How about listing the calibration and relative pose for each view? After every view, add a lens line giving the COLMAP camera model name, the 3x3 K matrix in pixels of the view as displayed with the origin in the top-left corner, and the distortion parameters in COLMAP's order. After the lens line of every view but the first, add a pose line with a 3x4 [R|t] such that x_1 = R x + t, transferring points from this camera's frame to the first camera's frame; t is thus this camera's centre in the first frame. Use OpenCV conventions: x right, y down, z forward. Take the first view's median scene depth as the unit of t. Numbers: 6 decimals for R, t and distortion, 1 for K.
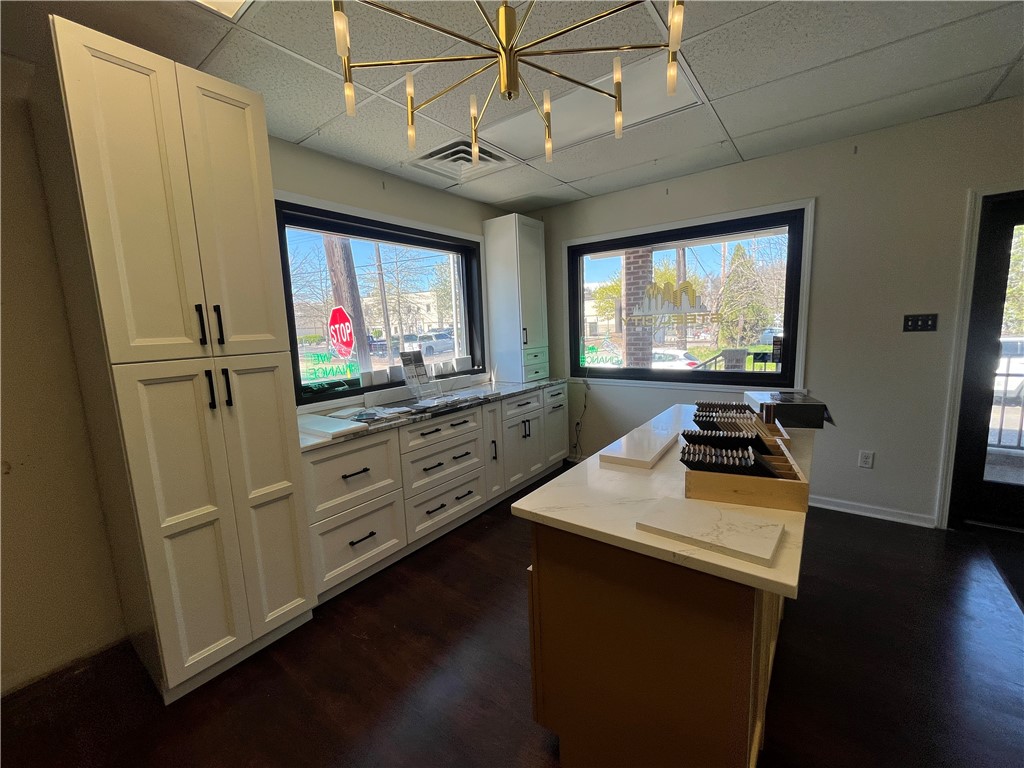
lens RADIAL K [[415.5, 0, 507.8], [0, 415.5, 384.1], [0, 0, 1]] dist [-0.002985, -0.000584]
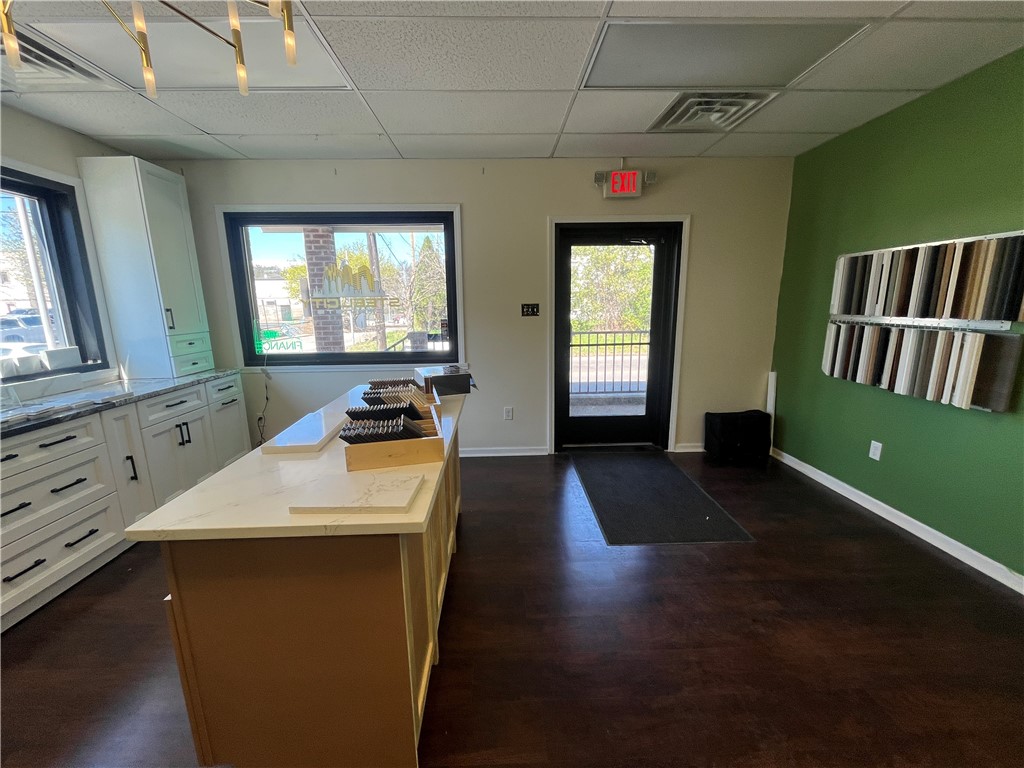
lens RADIAL K [[415.5, 0, 509.0], [0, 415.5, 384.6], [0, 0, 1]] dist [-0.002985, -0.000584]
pose [[0.775790, -0.094059, 0.623942, 0.054265], [0.070824, 0.995559, 0.062020, 0.009044], [-0.627004, -0.003924, 0.779006, -0.035044]]
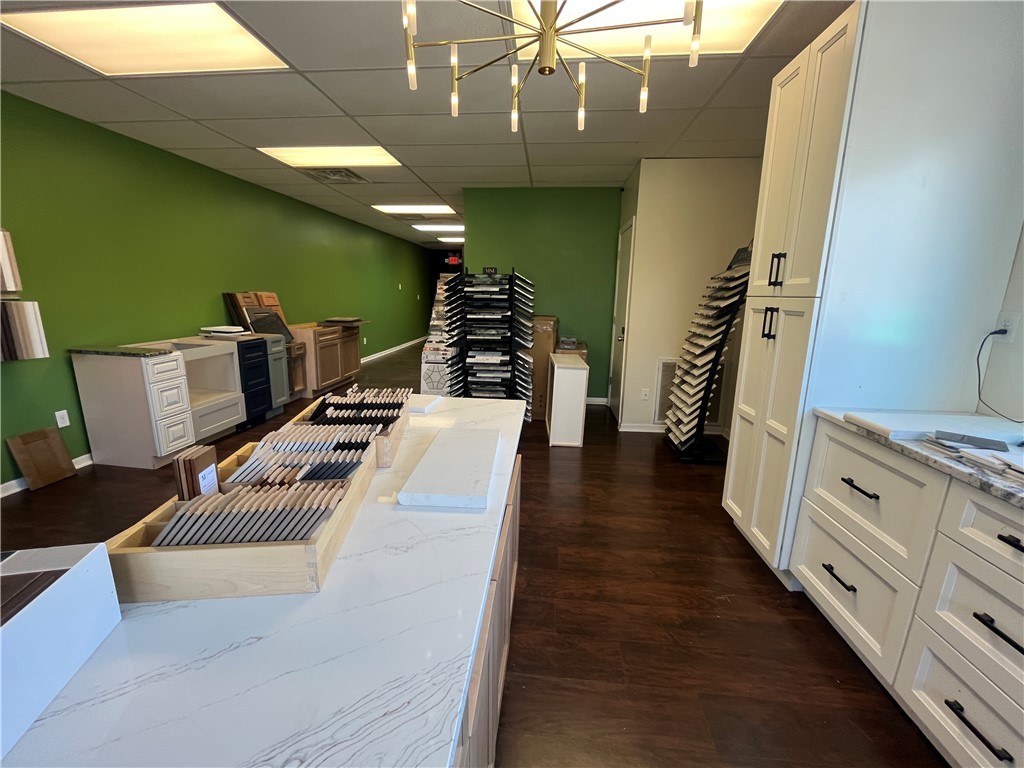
lens RADIAL K [[415.5, 0, 510.1], [0, 415.5, 382.9], [0, 0, 1]] dist [-0.002985, -0.000584]
pose [[-0.845655, 0.140899, -0.514796, 0.377050], [-0.055000, 0.936385, 0.346637, -0.128218], [0.530888, 0.321449, -0.784110, 1.000299]]
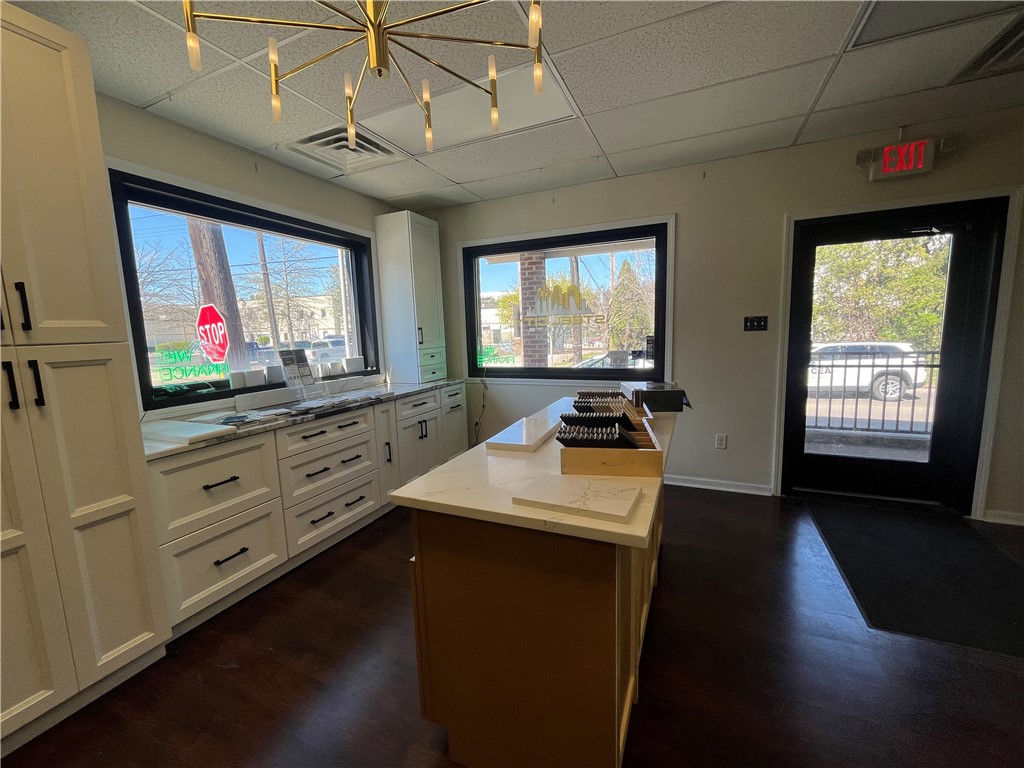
lens RADIAL K [[415.5, 0, 508.3], [0, 415.5, 385.0], [0, 0, 1]] dist [-0.002985, -0.000584]
pose [[0.974603, -0.020131, 0.223034, 0.031864], [0.024104, 0.999595, -0.015106, 0.029442], [-0.222640, 0.020098, 0.974694, -0.002155]]
